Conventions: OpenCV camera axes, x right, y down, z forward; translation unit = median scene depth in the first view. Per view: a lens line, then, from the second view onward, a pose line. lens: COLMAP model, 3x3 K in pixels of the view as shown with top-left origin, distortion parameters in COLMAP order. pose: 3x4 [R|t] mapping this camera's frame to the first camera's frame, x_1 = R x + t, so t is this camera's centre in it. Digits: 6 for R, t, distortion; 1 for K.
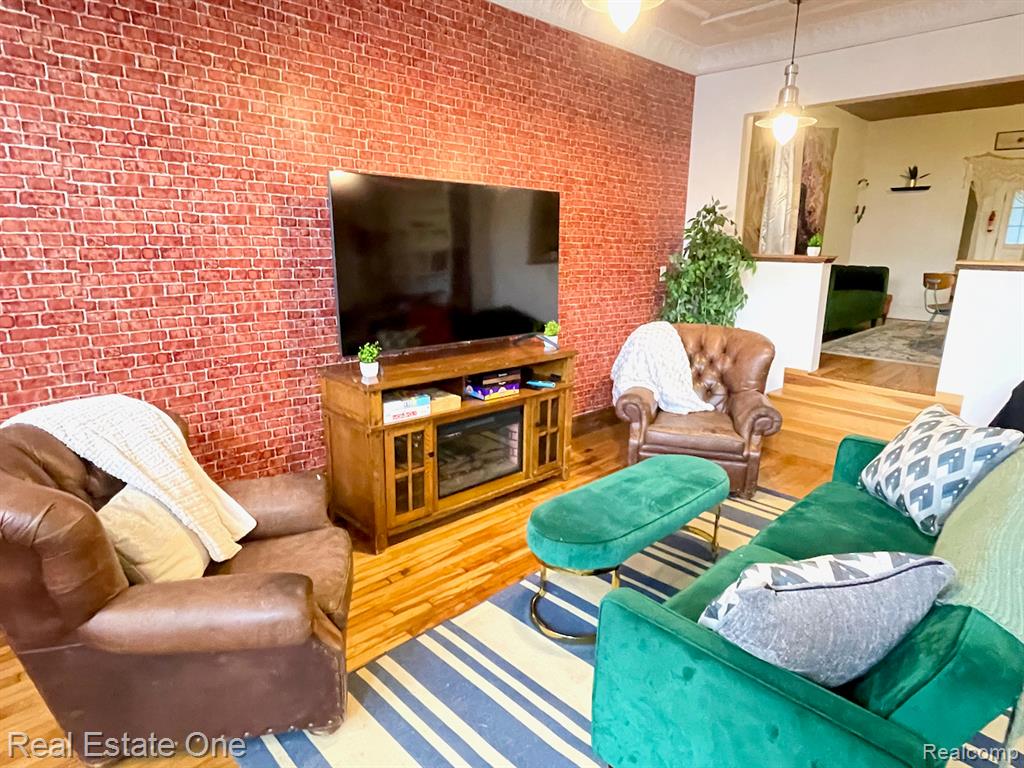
lens RADIAL K [[599.0, 0, 512.0], [0, 599.0, 384.0], [0, 0, 1]] dist [0.001690, -0.000122]
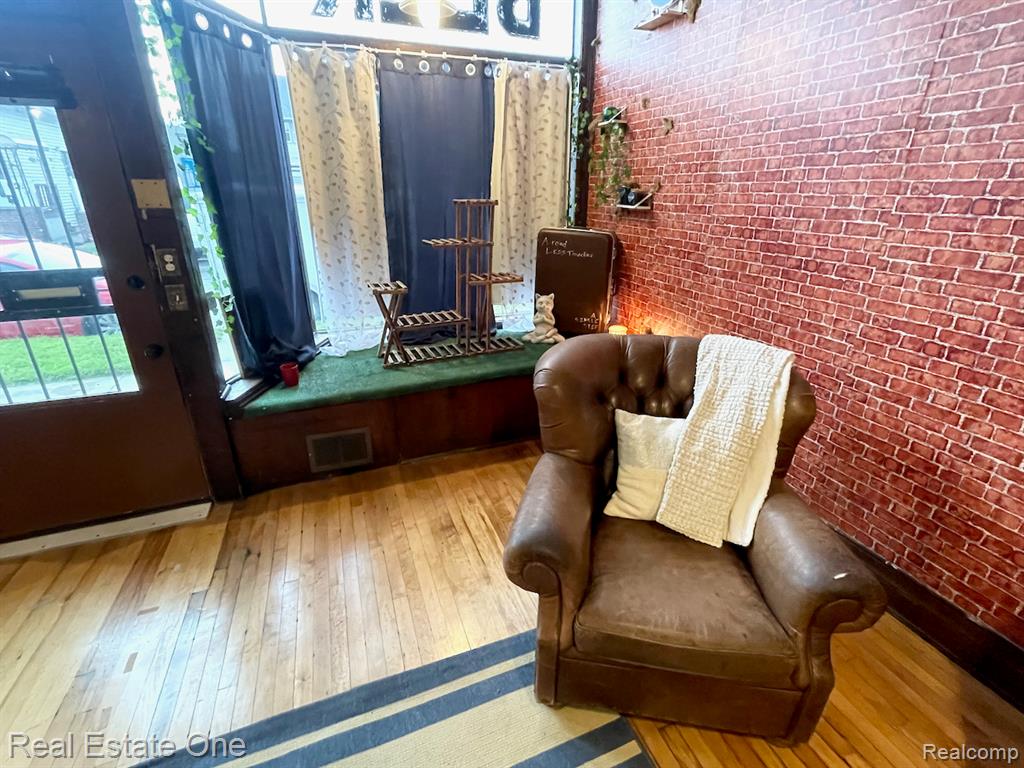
lens RADIAL K [[473.0, 0, 514.2], [0, 473.0, 379.3], [0, 0, 1]] dist [-0.001358, 0.000218]
pose [[-0.389300, 0.331270, -0.859480, 0.134330], [-0.227832, 0.869467, 0.438315, -0.129517], [0.892490, 0.366453, -0.263010, 0.591614]]
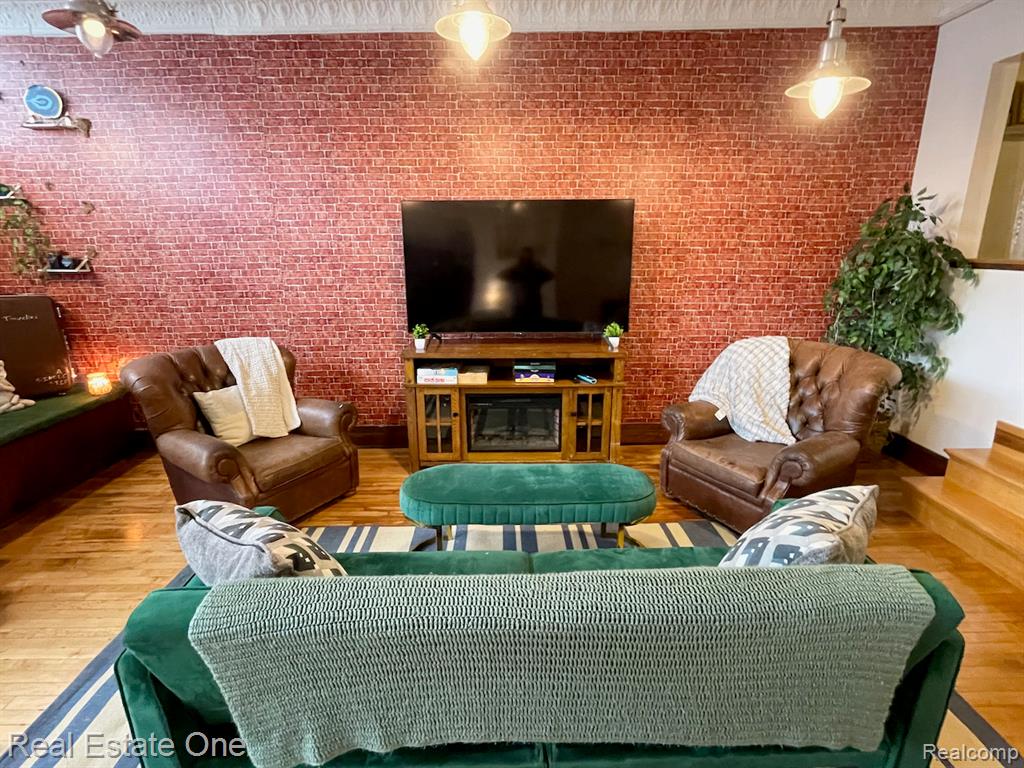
lens RADIAL K [[512.7, 0, 512.0], [0, 512.7, 384.0], [0, 0, 1]] dist [0.000854, 0.000120]
pose [[0.721639, 0.165270, -0.672252, 0.687492], [-0.144866, 0.985636, 0.086806, -0.061820], [0.676943, 0.034743, 0.735215, 0.258663]]
